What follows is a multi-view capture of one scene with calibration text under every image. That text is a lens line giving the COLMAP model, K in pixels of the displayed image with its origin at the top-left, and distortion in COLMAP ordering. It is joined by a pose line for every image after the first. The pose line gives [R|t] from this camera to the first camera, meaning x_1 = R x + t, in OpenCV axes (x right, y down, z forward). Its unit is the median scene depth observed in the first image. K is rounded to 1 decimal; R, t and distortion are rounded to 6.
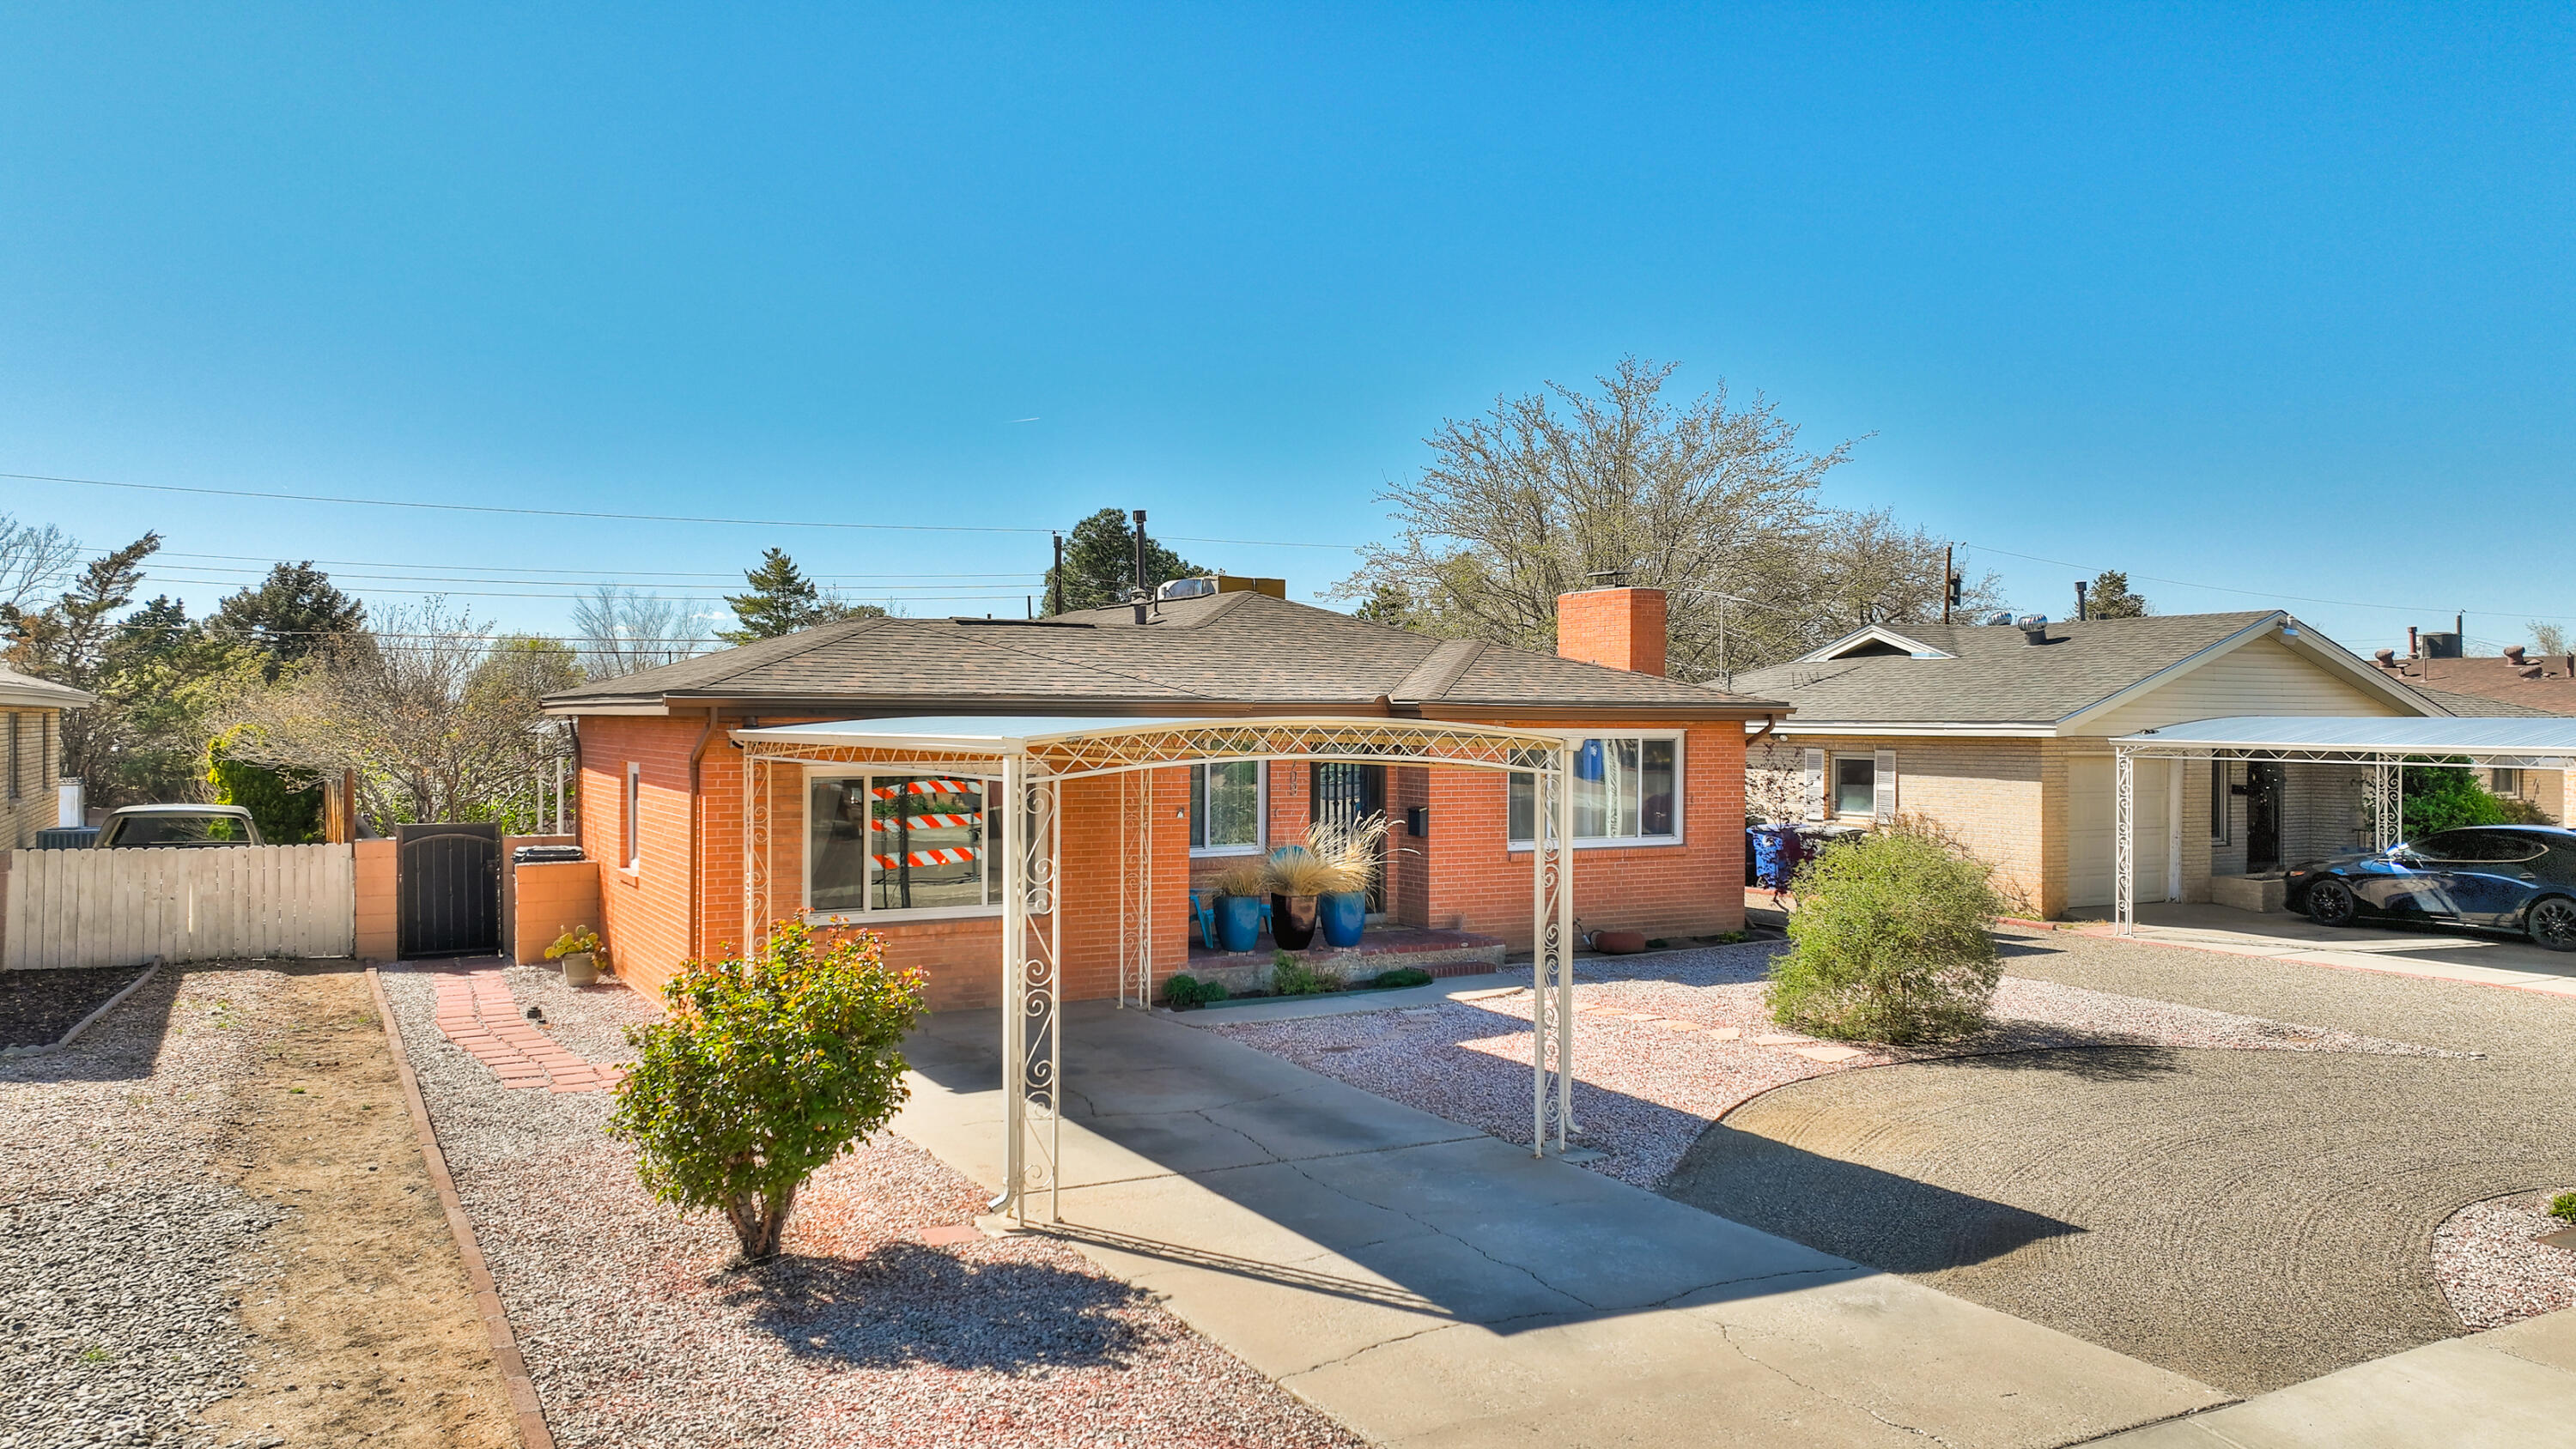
lens RADIAL K [[1802.5, 0, 1288.0], [0, 1802.5, 724.5], [0, 0, 1]] dist [0.007762, 0.000847]
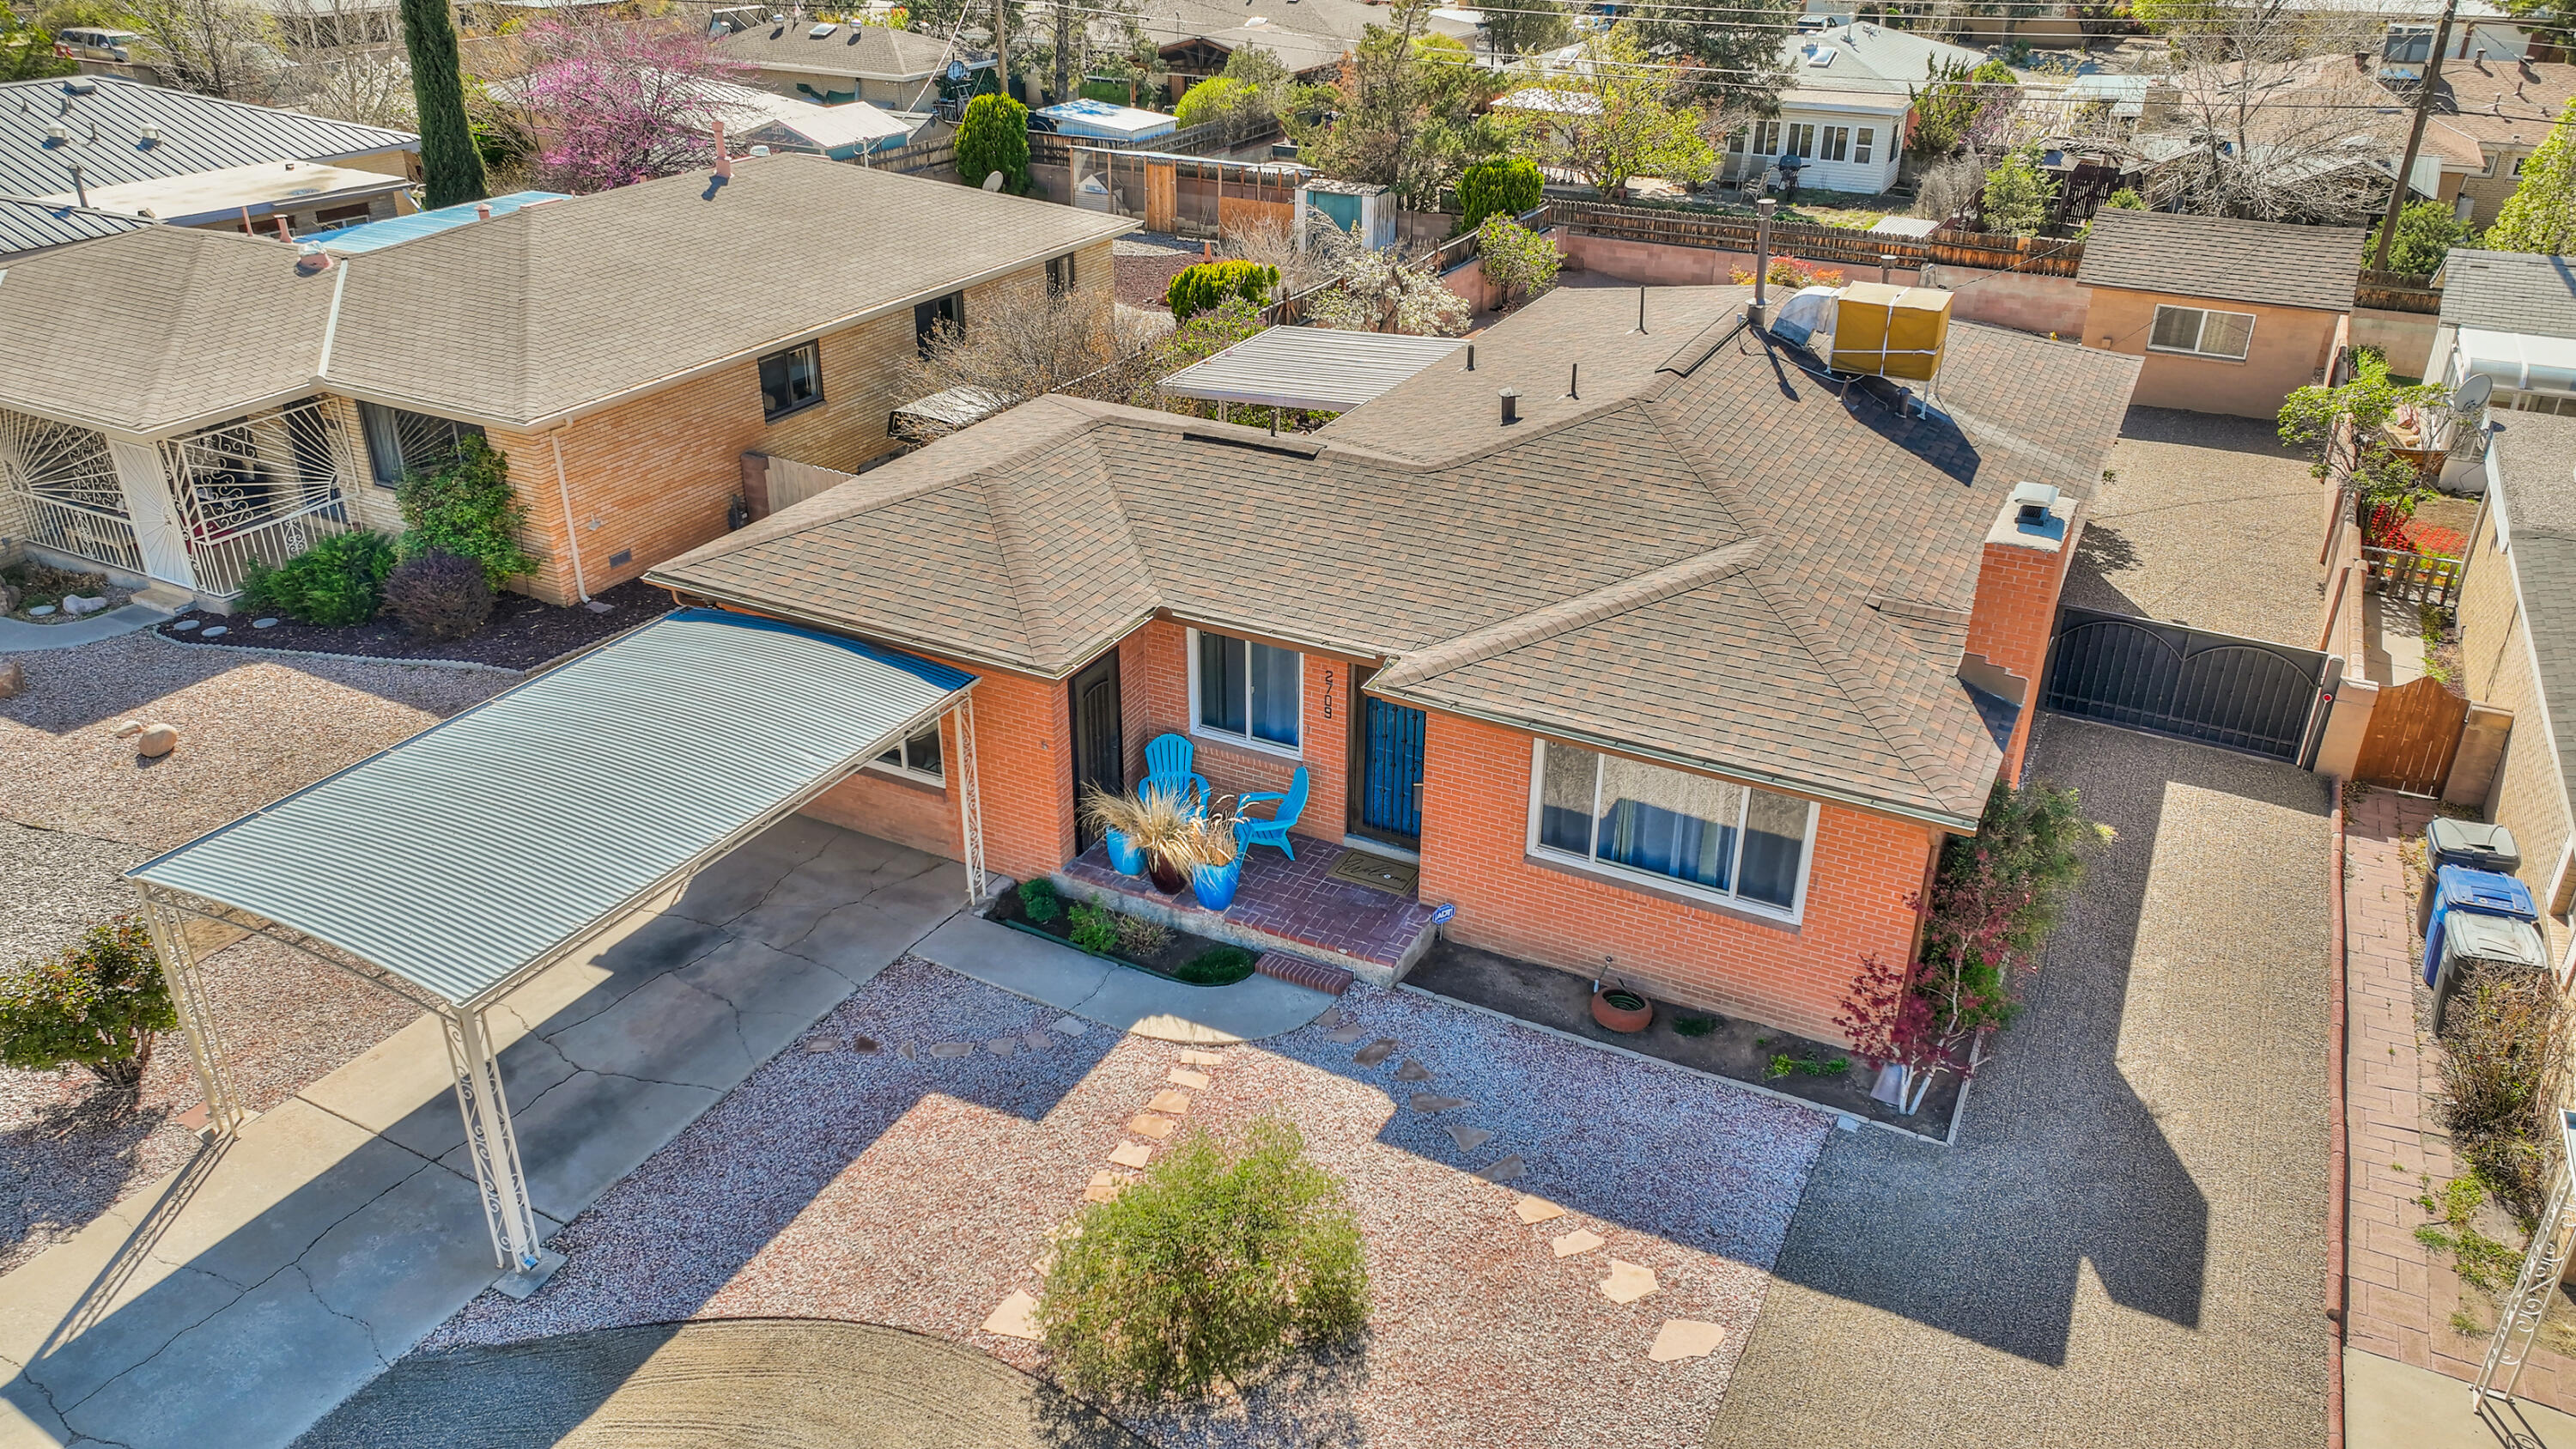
lens RADIAL K [[1803.0, 0, 1288.0], [0, 1803.0, 724.5], [0, 0, 1]] dist [0.007762, 0.000847]
pose [[0.541503, 0.379269, -0.750287, 0.637170], [-0.004816, 0.893840, 0.448359, -0.344951], [0.840685, -0.239175, 0.485843, 0.478624]]
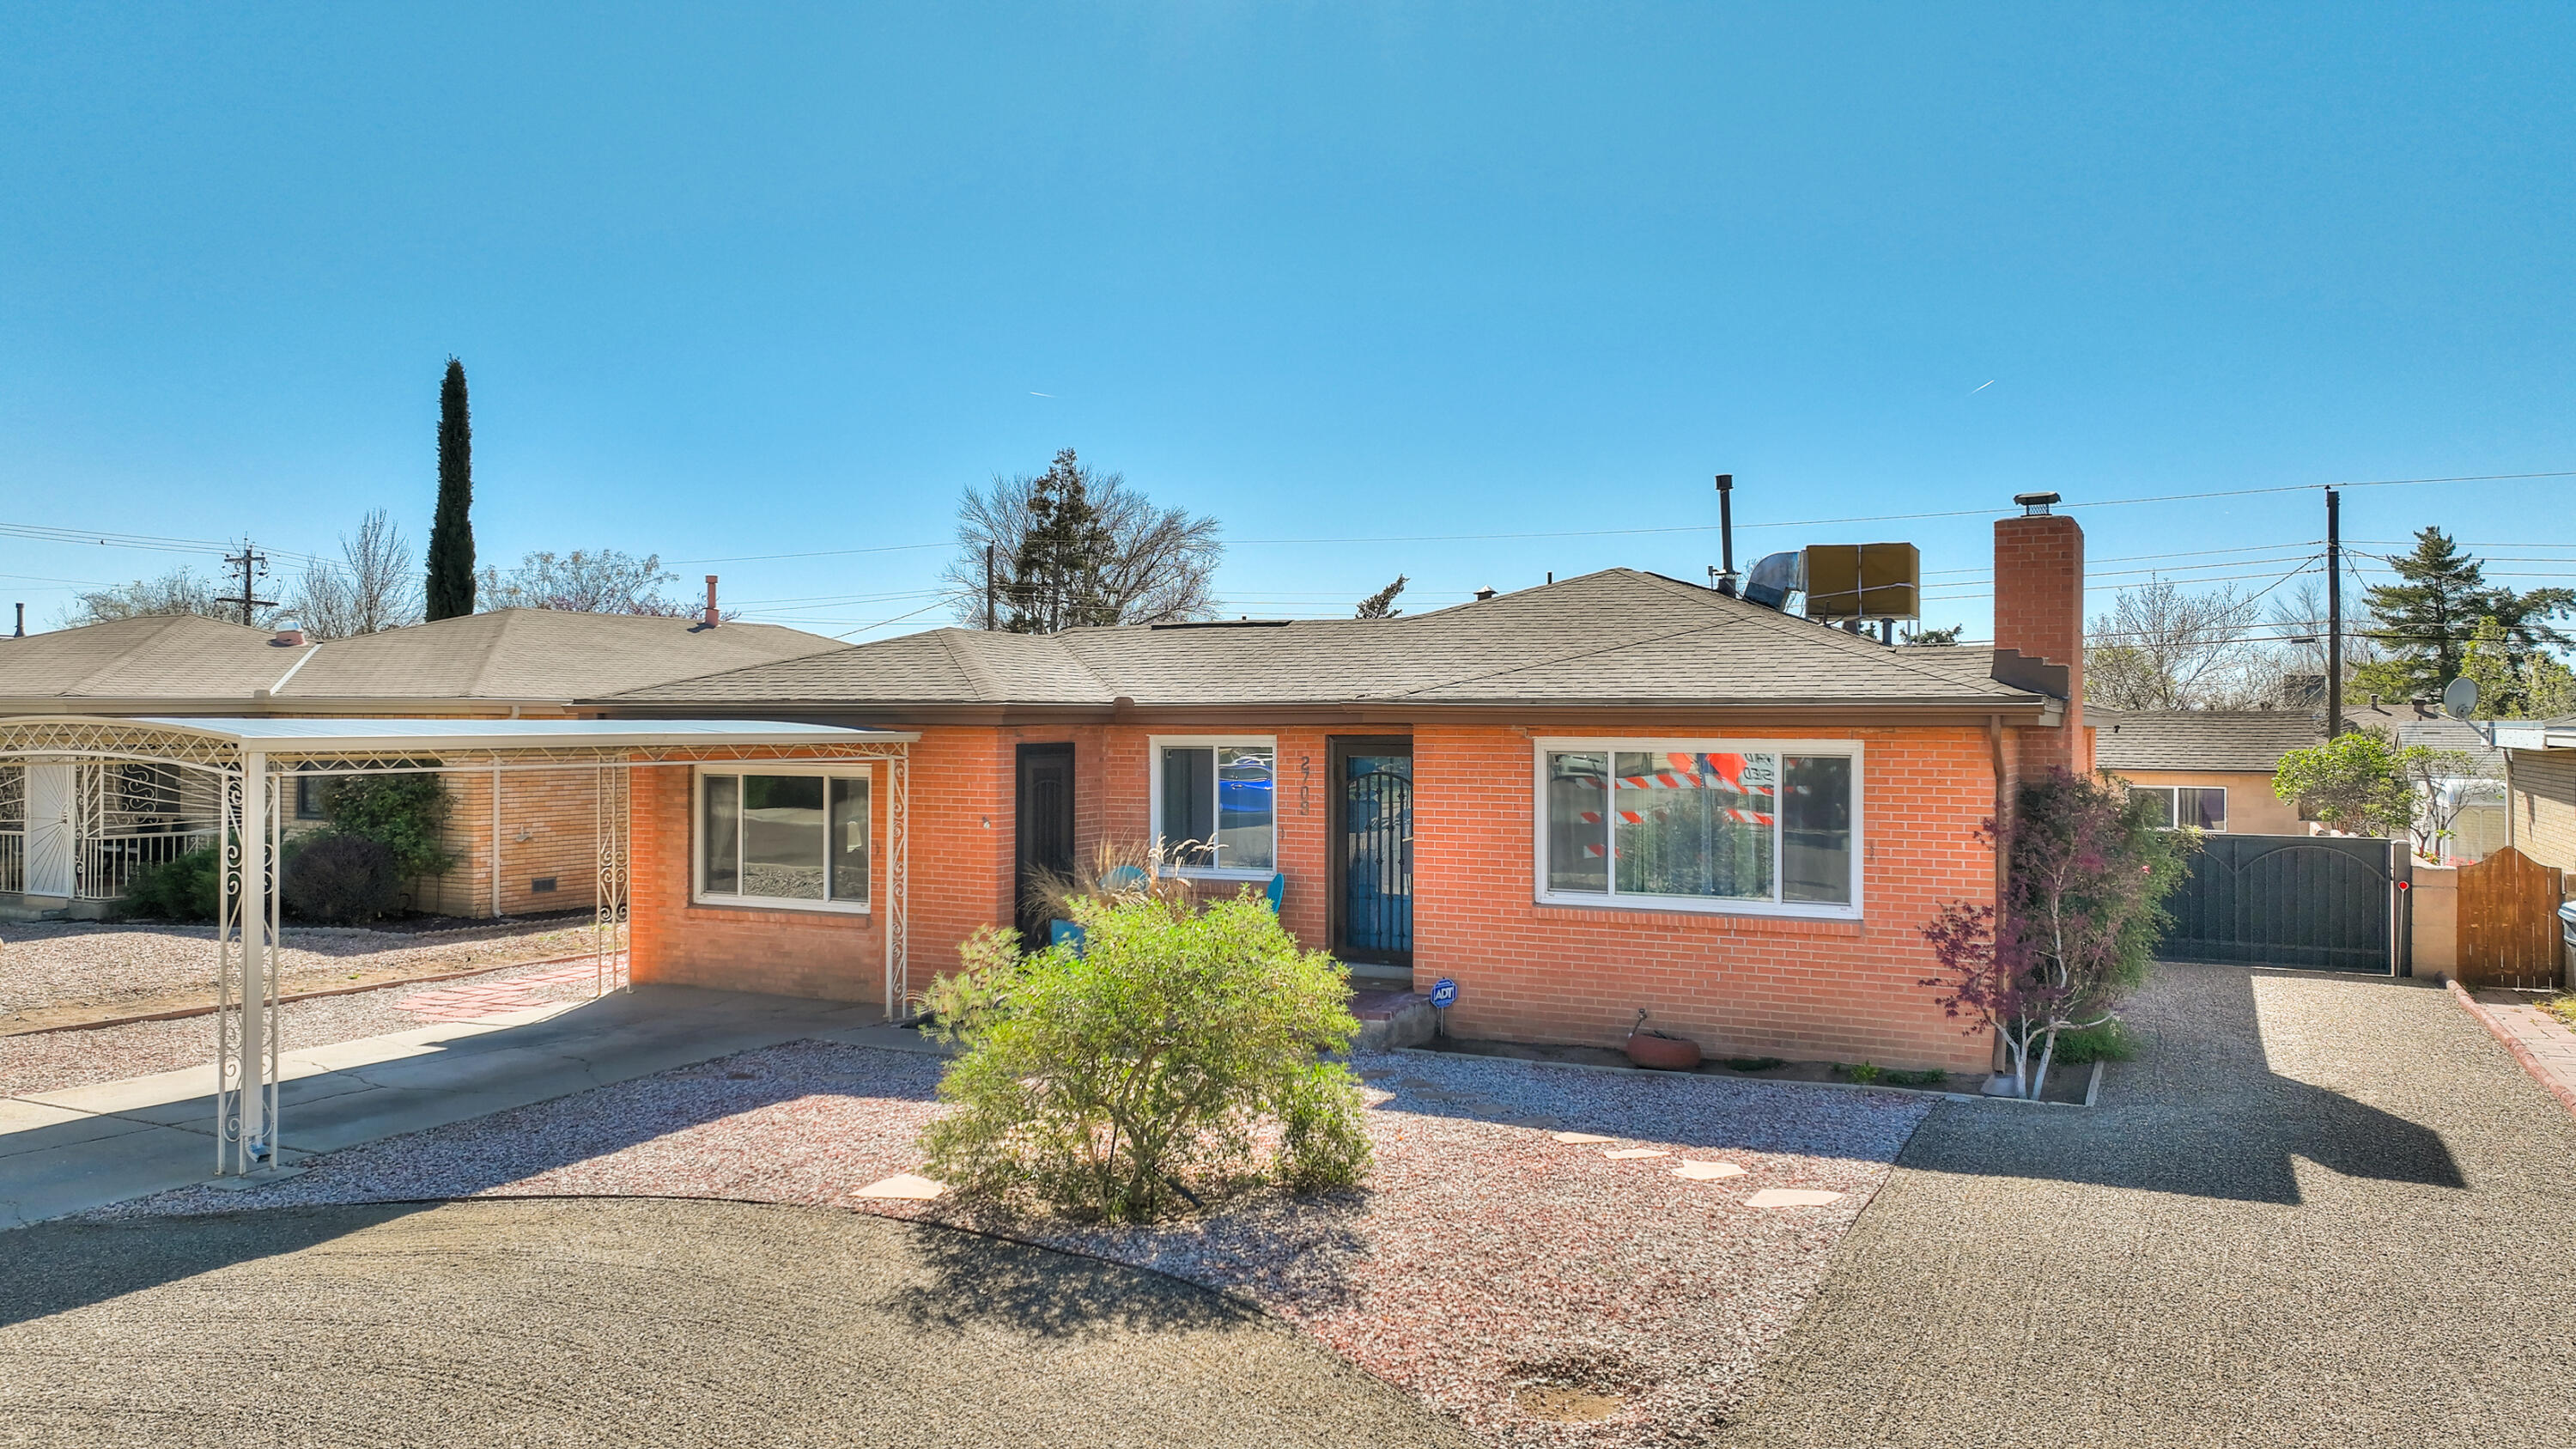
lens RADIAL K [[1804.2, 0, 1288.0], [0, 1804.2, 724.5], [0, 0, 1]] dist [0.012999, 0.000977]
pose [[0.553222, -0.002092, -0.833031, 0.642202], [-0.003878, 0.999980, -0.005086, 0.001283], [0.833025, 0.006044, 0.553202, 0.478541]]
